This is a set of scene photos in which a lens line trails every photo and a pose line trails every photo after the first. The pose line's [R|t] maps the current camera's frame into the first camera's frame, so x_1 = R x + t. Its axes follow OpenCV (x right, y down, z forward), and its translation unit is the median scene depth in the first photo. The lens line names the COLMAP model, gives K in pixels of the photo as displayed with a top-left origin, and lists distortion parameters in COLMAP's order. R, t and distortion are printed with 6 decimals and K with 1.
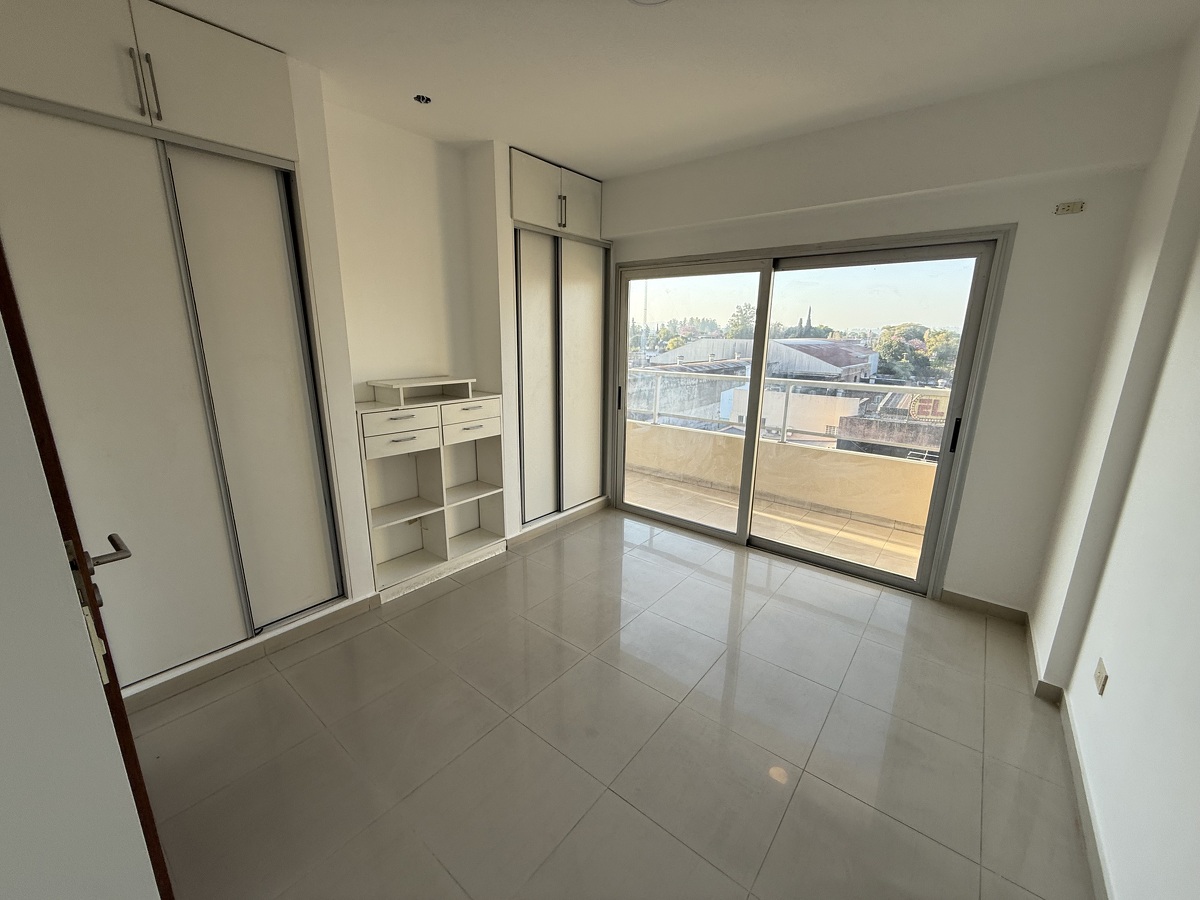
lens RADIAL K [[479.3, 0, 595.9], [0, 479.3, 456.0], [0, 0, 1]] dist [0.001331, -0.000759]
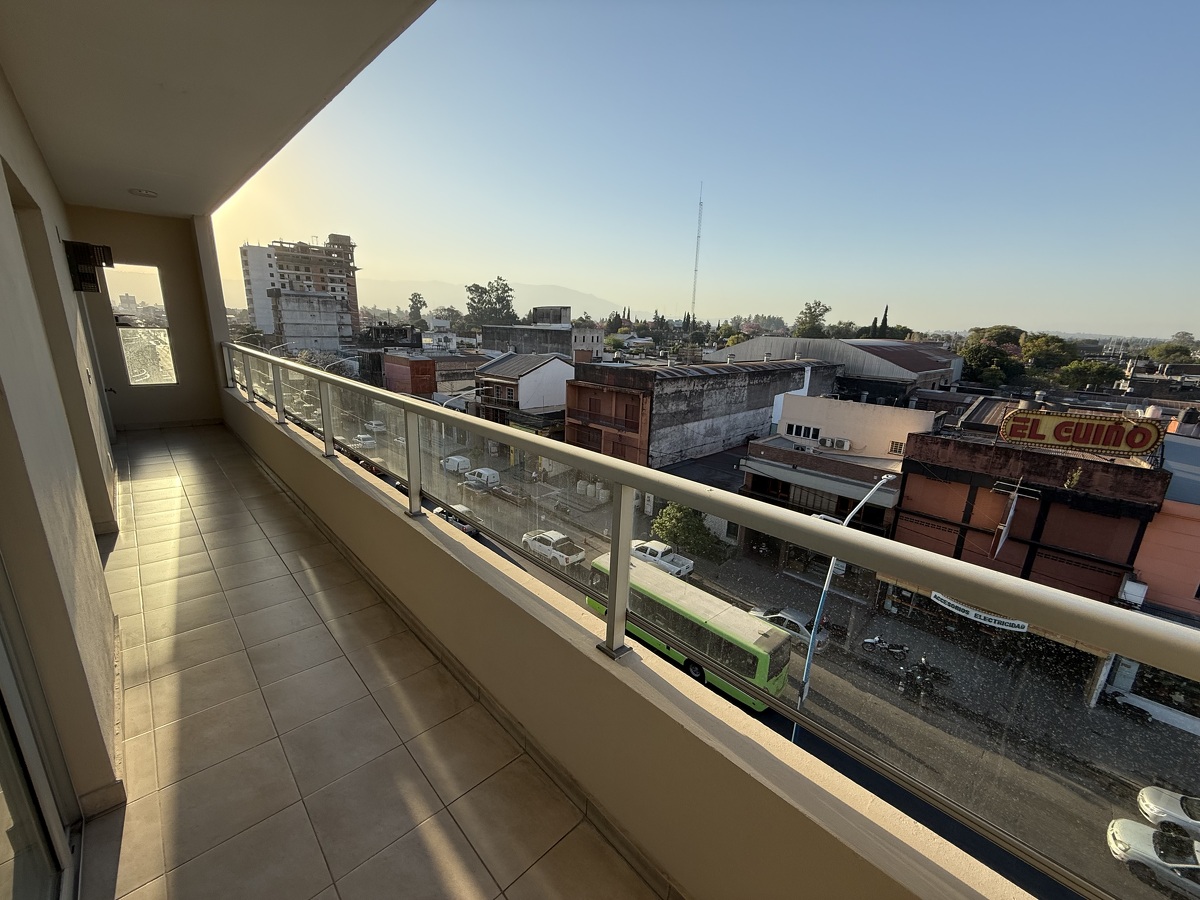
lens RADIAL K [[479.3, 0, 592.3], [0, 479.3, 449.9], [0, 0, 1]] dist [0.001331, -0.000759]
pose [[0.991491, 0.054171, -0.118365, 0.052155], [-0.054245, 0.998524, 0.002599, -0.021178], [0.118332, 0.003844, 0.992967, 0.085419]]
